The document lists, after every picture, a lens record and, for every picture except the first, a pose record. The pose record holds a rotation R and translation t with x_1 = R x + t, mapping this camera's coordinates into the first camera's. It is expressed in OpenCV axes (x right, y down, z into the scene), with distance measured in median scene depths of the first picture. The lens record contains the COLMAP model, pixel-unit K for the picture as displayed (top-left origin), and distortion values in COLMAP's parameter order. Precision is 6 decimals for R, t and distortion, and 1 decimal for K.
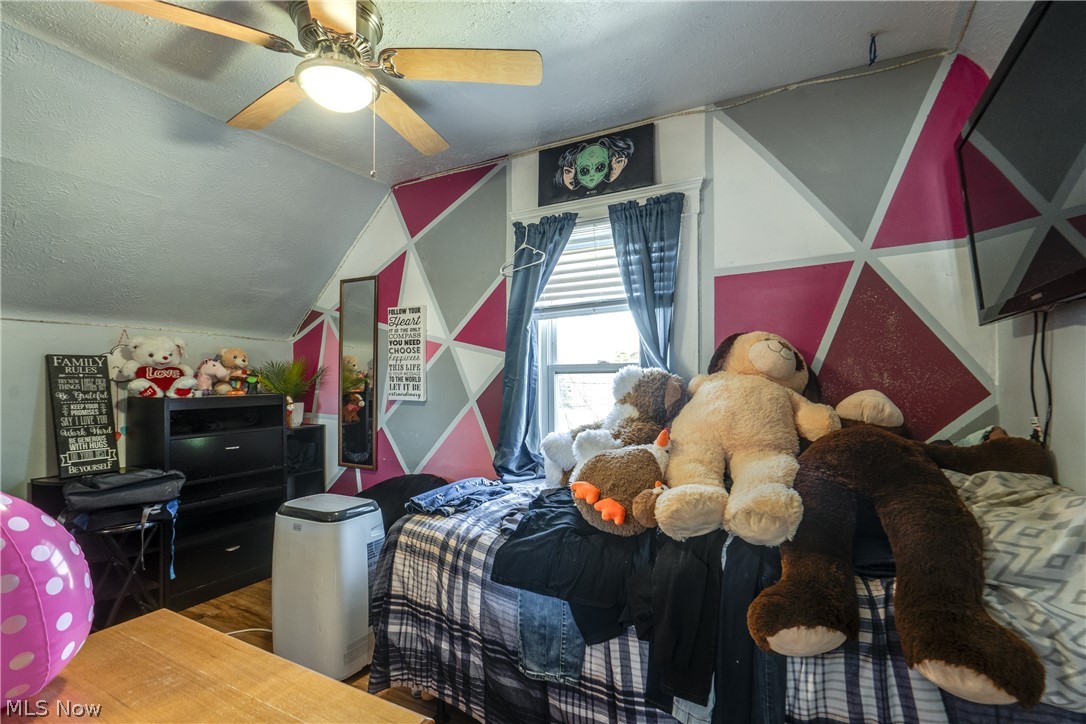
lens RADIAL K [[496.4, 0, 546.0], [0, 496.4, 368.5], [0, 0, 1]] dist [-0.000761, -0.001713]
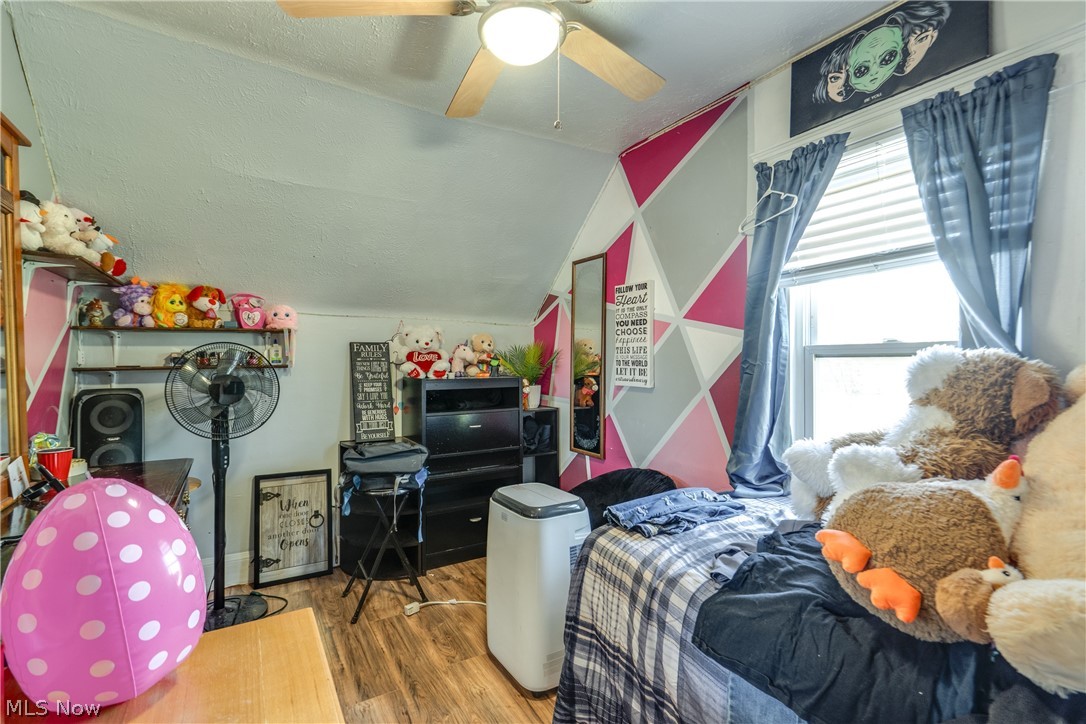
lens RADIAL K [[496.4, 0, 543.0], [0, 496.4, 359.2], [0, 0, 1]] dist [-0.000761, -0.001713]
pose [[0.868084, 0.001326, -0.496416, 0.038388], [0.007469, 0.999848, 0.015731, -0.001924], [0.496361, -0.017364, 0.867942, 0.171050]]
